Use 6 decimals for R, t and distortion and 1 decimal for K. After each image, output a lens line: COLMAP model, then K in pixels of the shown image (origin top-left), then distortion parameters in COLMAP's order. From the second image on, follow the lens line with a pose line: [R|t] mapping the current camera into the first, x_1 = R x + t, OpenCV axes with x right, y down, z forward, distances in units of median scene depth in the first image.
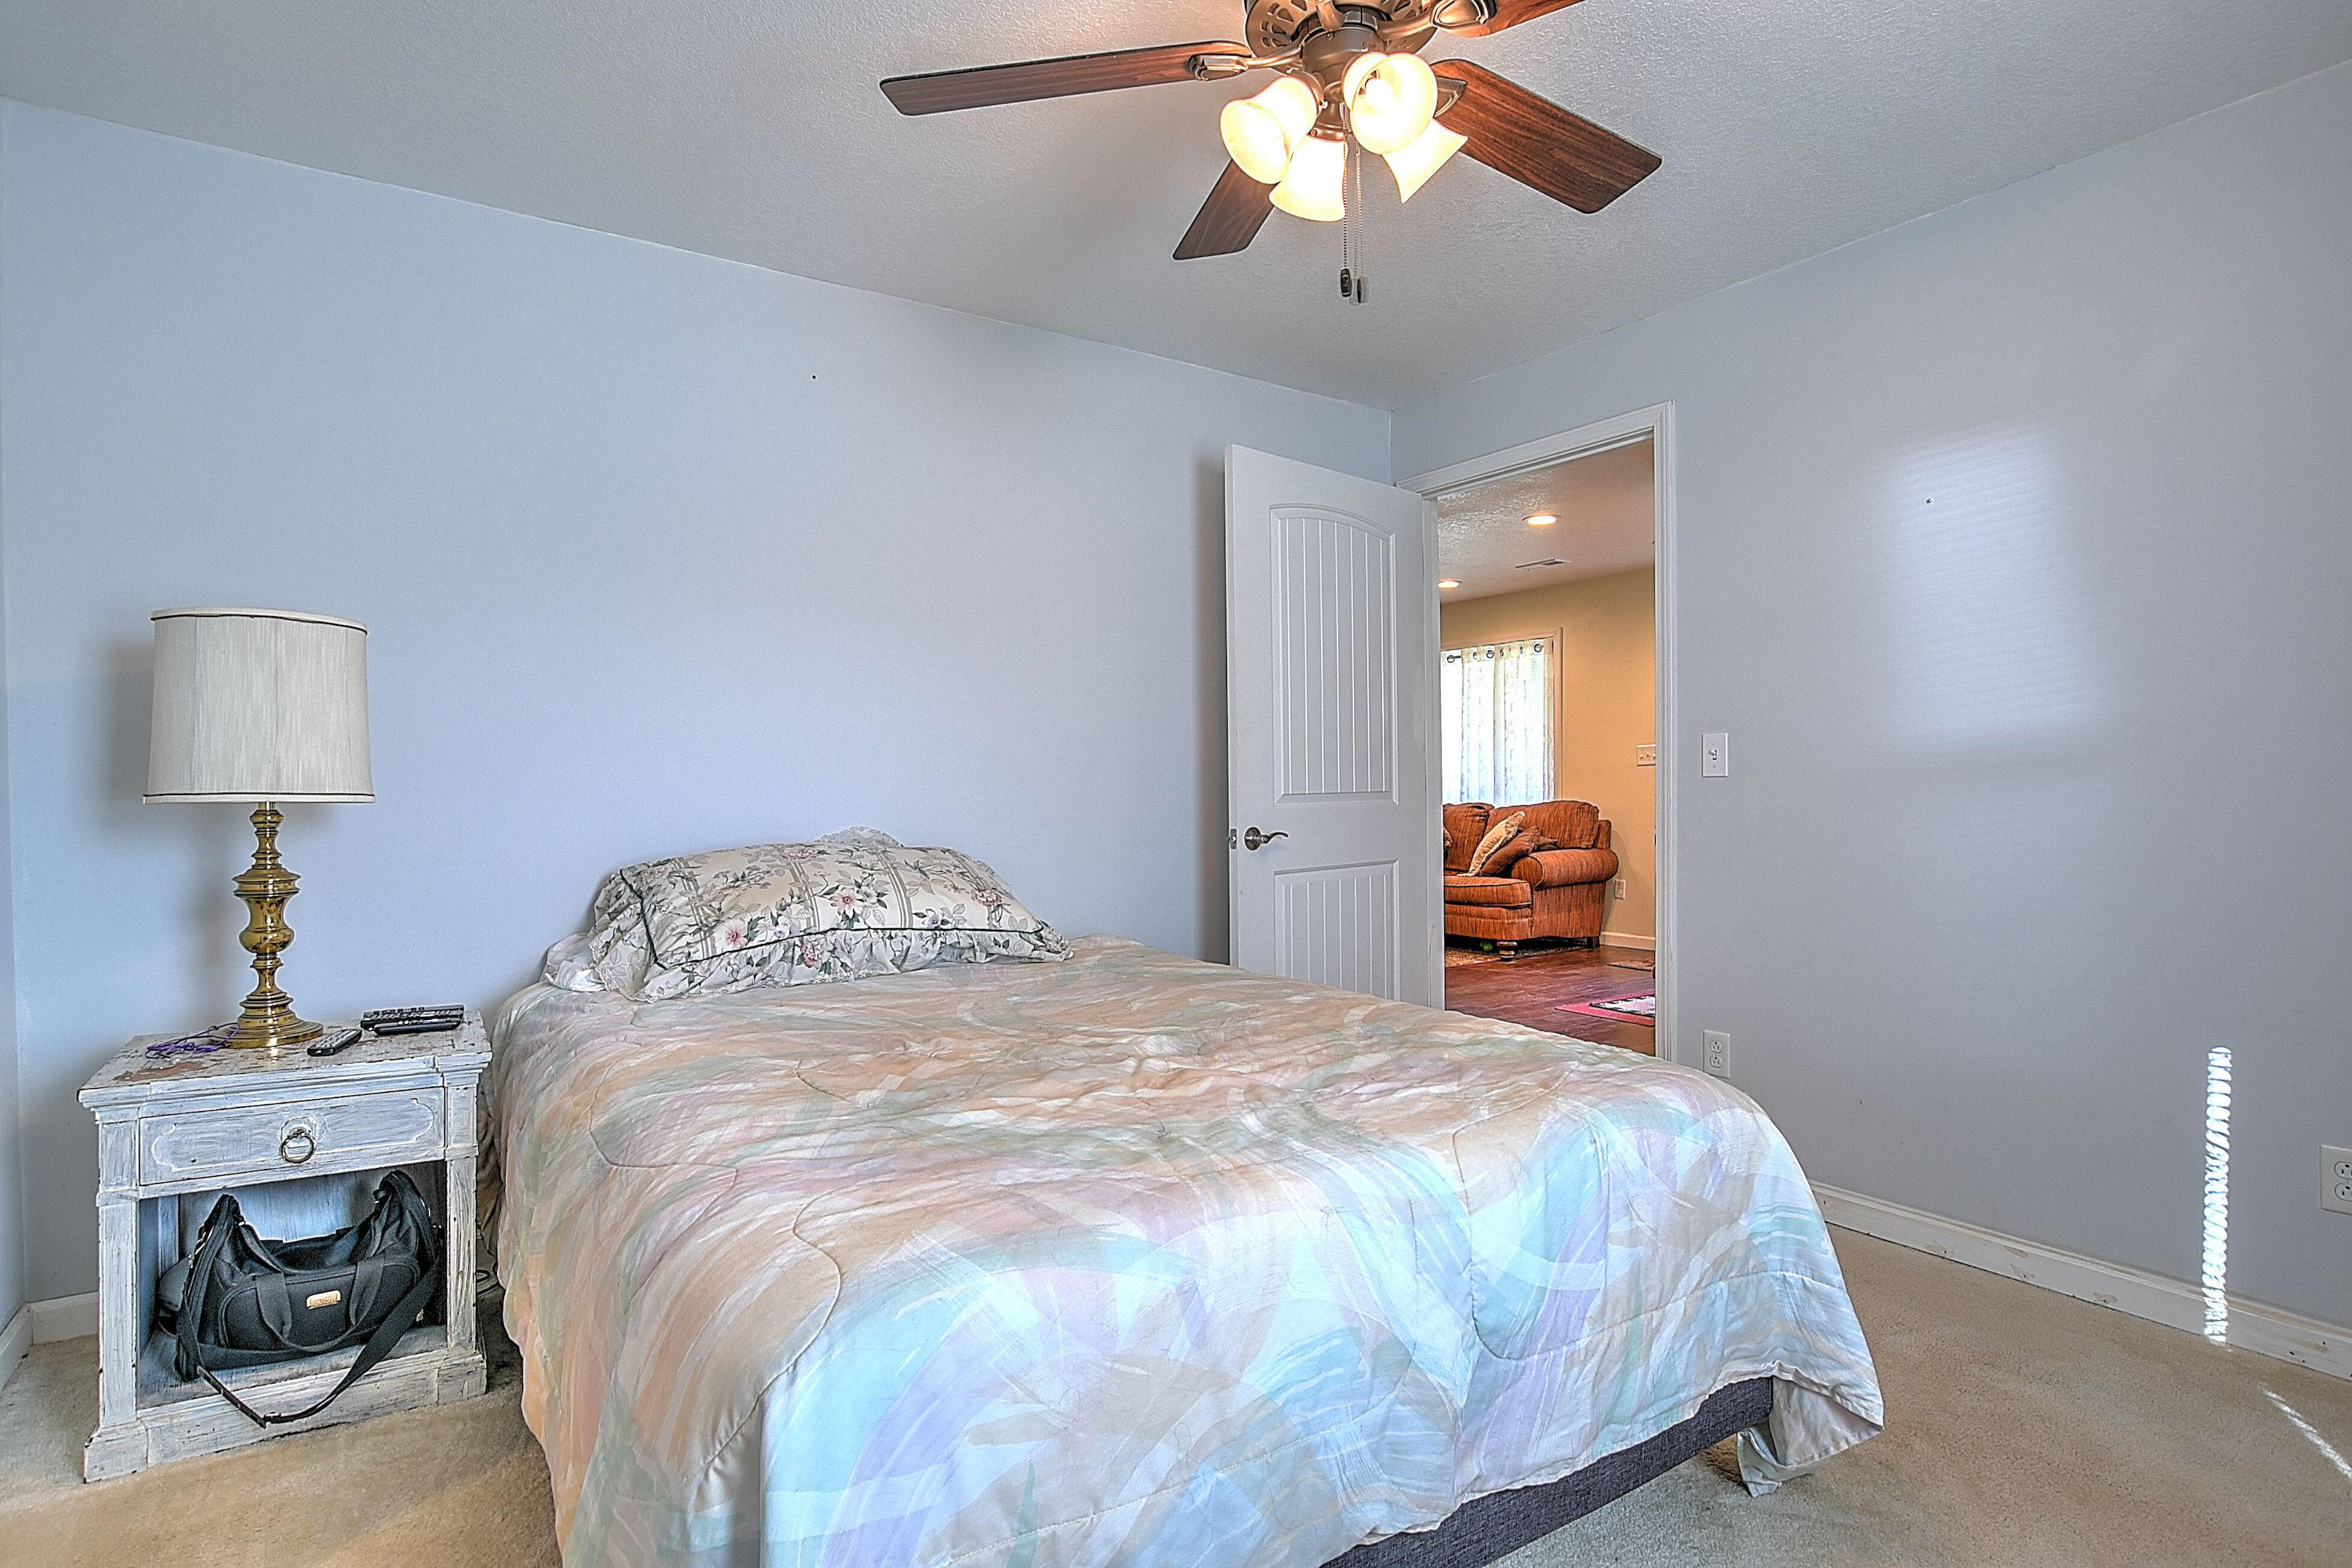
lens RADIAL K [[1181.7, 0, 1181.1], [0, 1181.7, 778.7], [0, 0, 1]] dist [-0.028626, 0.003355]
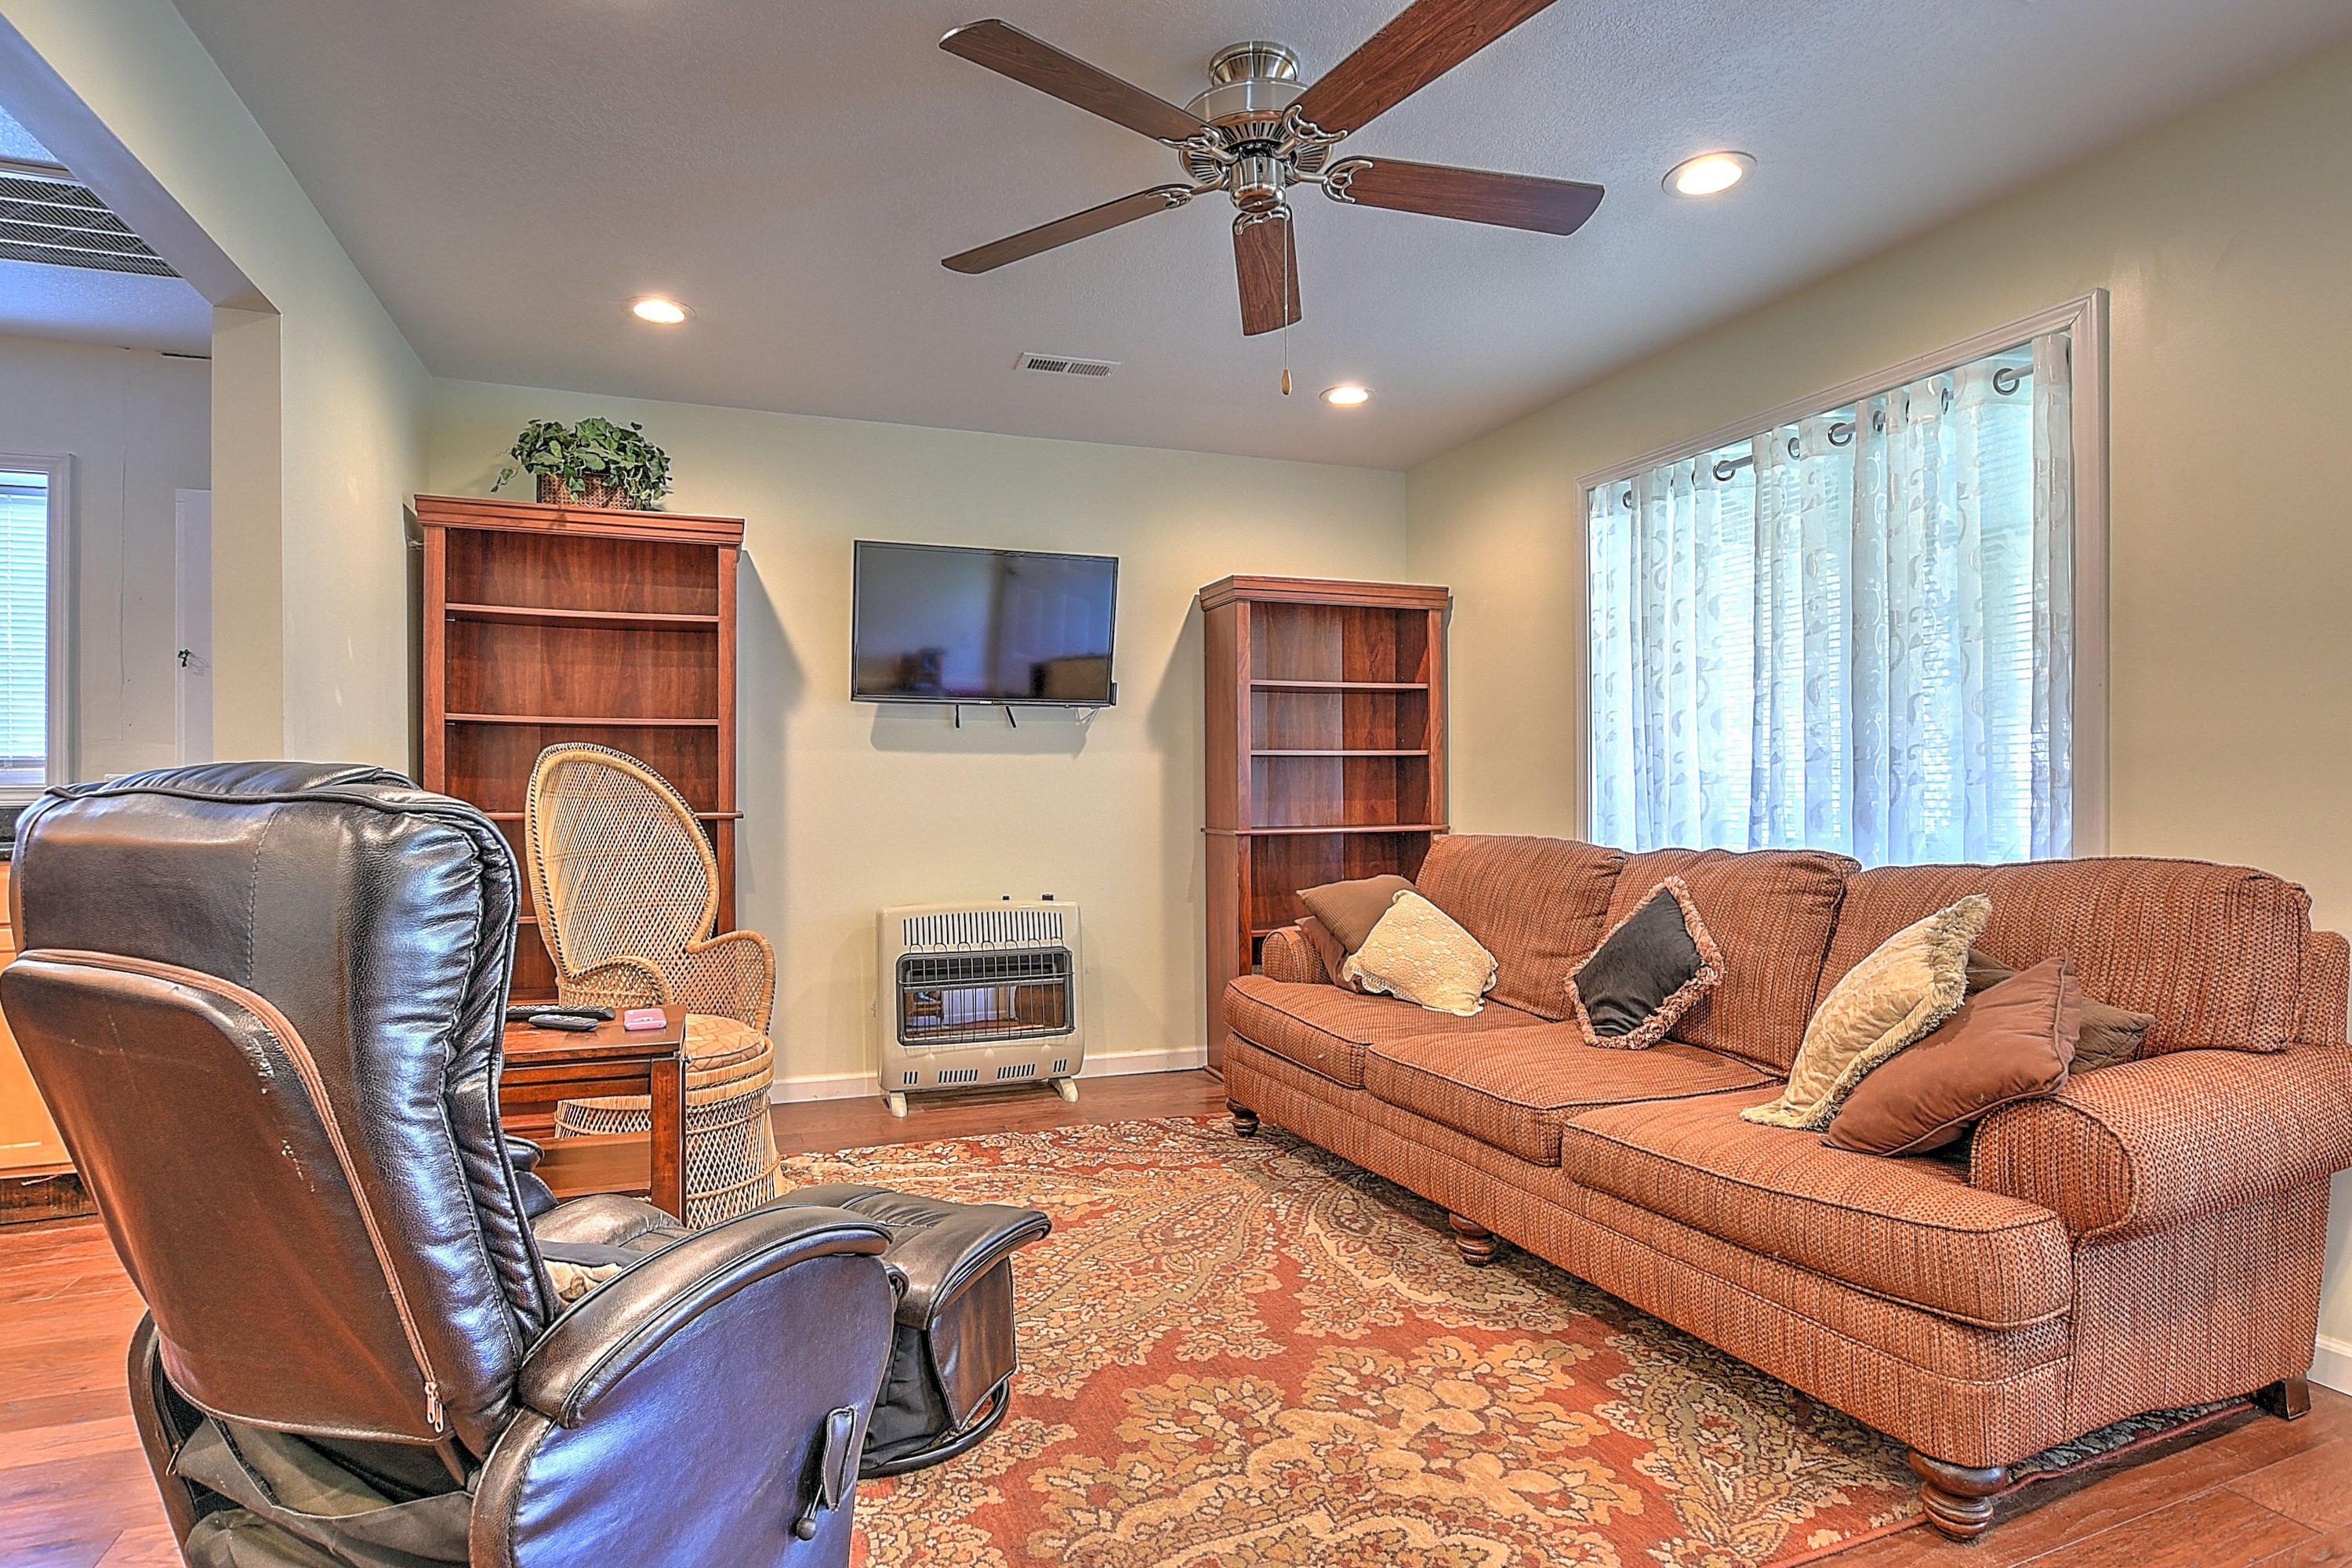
lens RADIAL K [[1181.7, 0, 1171.2], [0, 1181.7, 789.4], [0, 0, 1]] dist [-0.028626, 0.003355]
pose [[0.974268, -0.004029, -0.225355, 0.163174], [0.005003, 0.999980, 0.003750, -0.000413], [0.225336, -0.004781, 0.974269, 0.690086]]
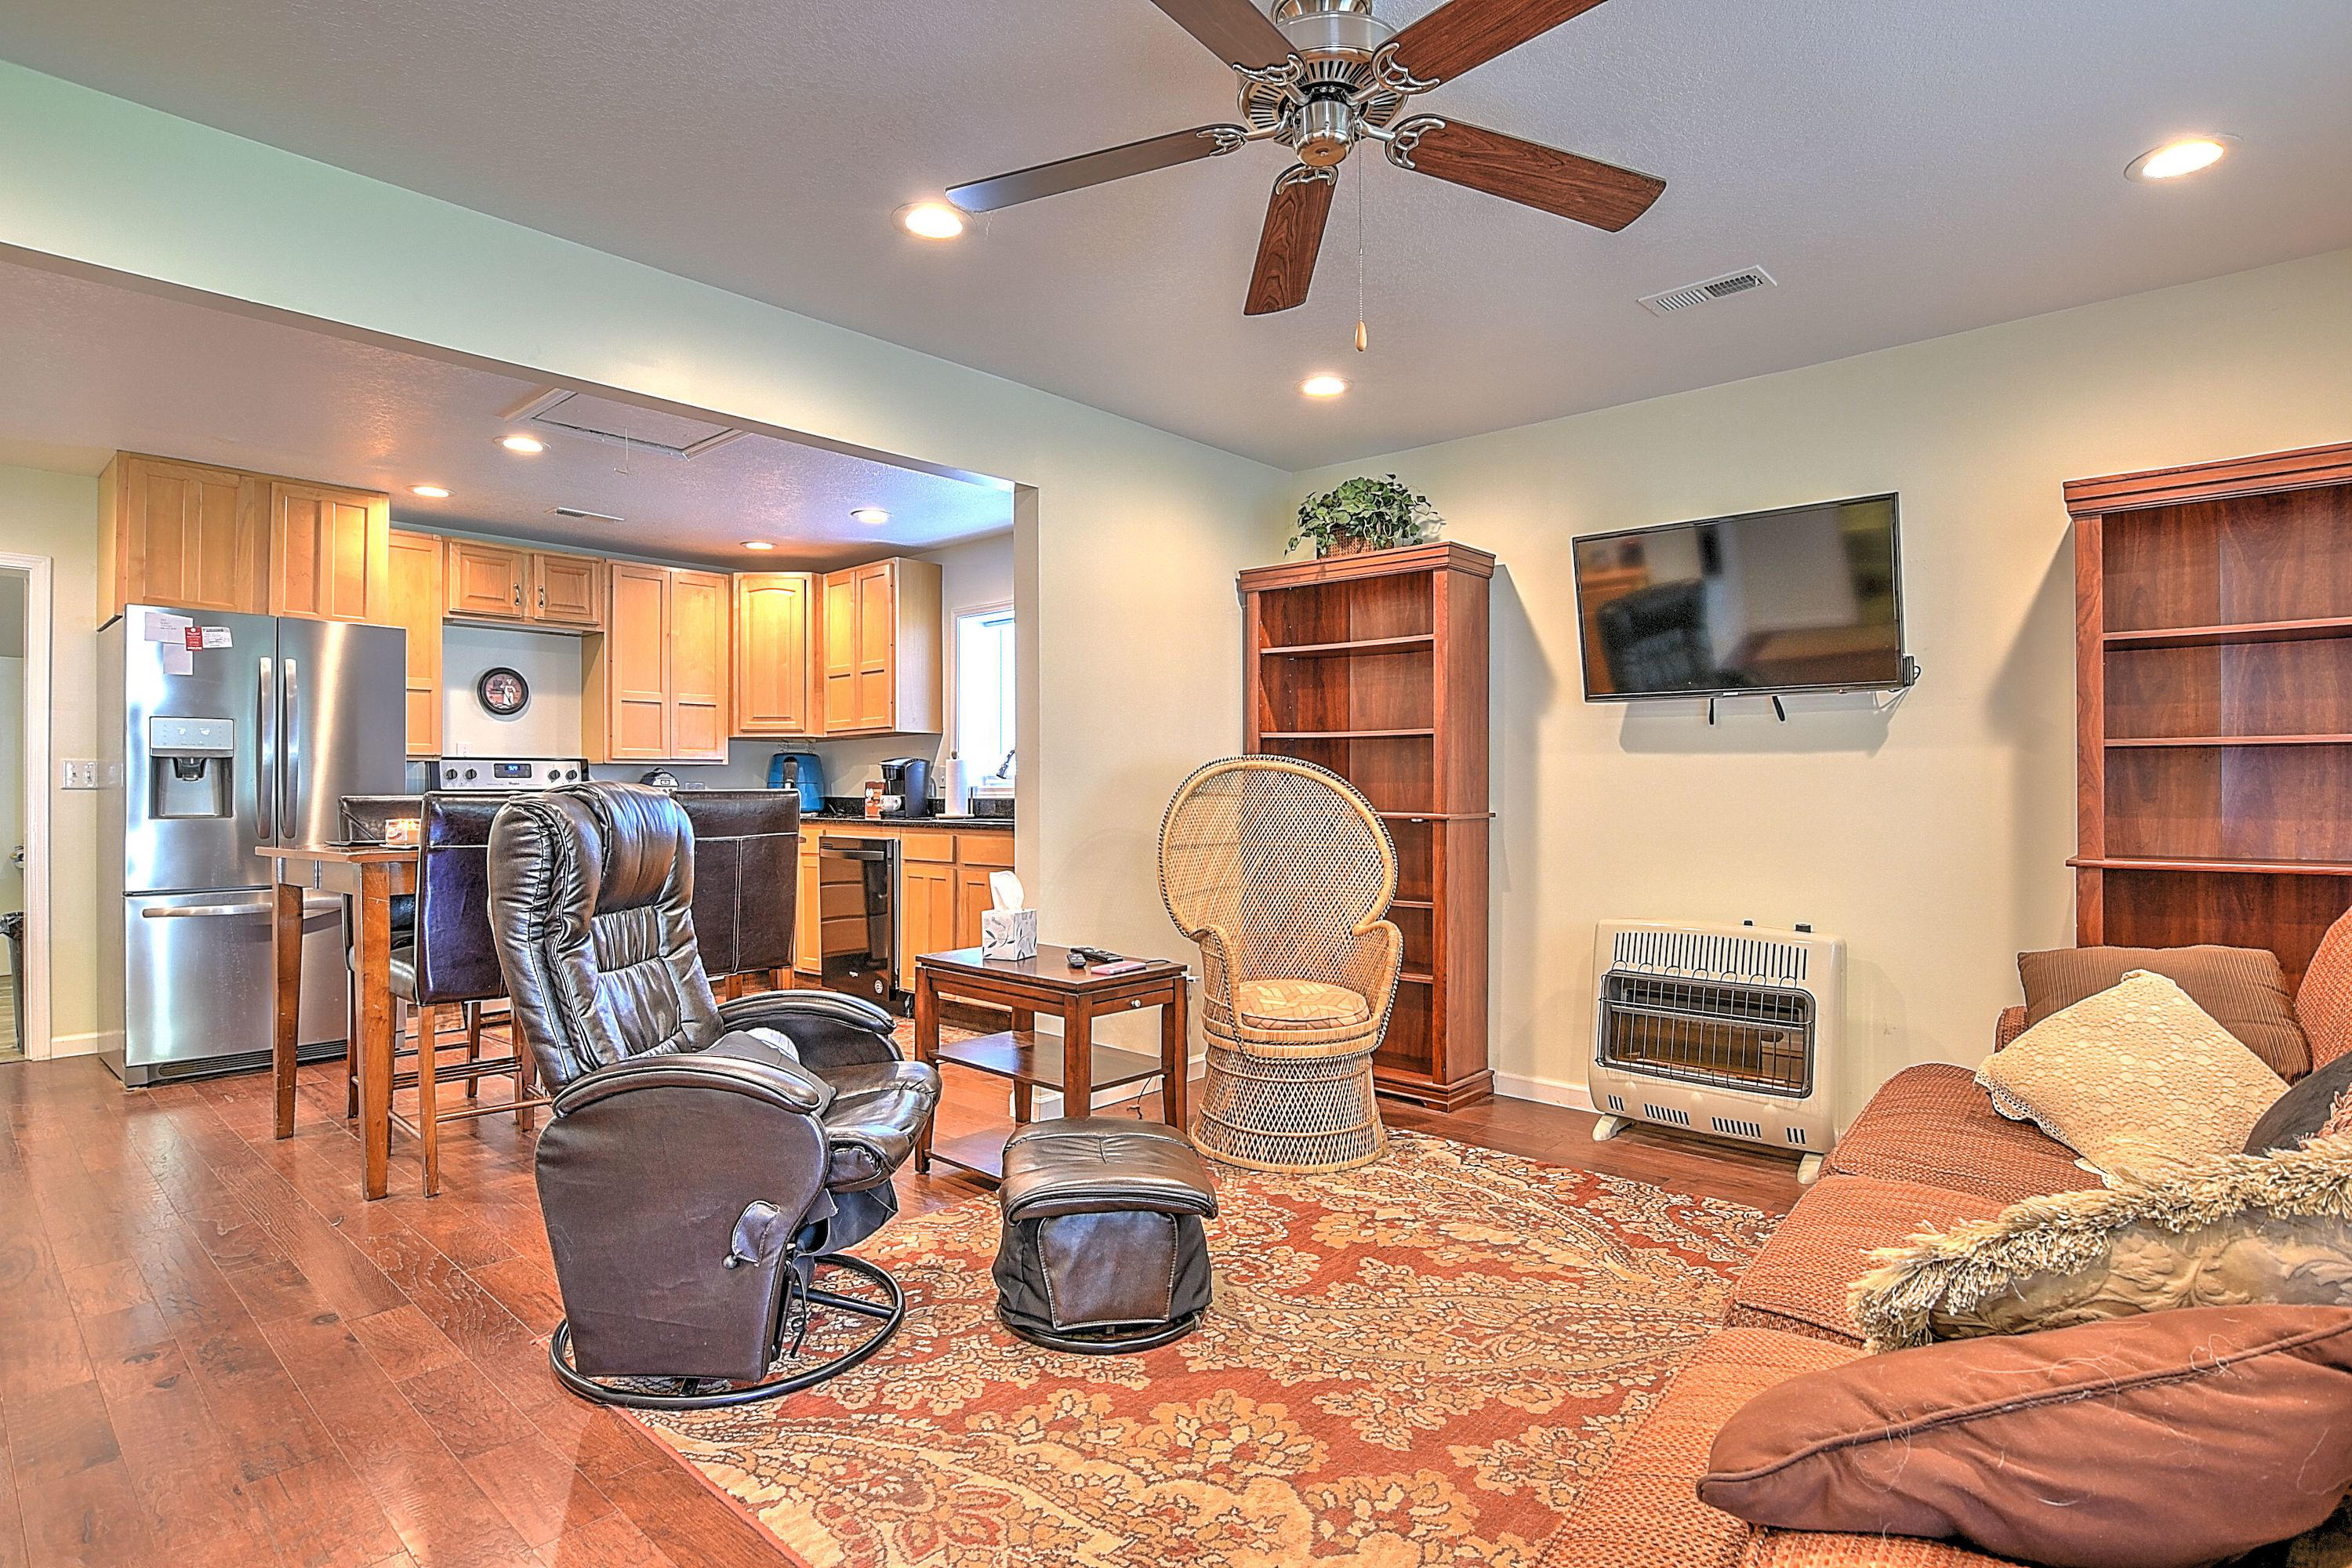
lens RADIAL K [[1181.7, 0, 1165.9], [0, 1181.7, 788.7], [0, 0, 1]] dist [-0.028626, 0.003355]
pose [[0.247294, 0.001154, -0.968940, 0.355281], [0.000475, 0.999999, 0.001312, -0.001964], [0.968940, -0.000784, 0.247293, 0.869941]]
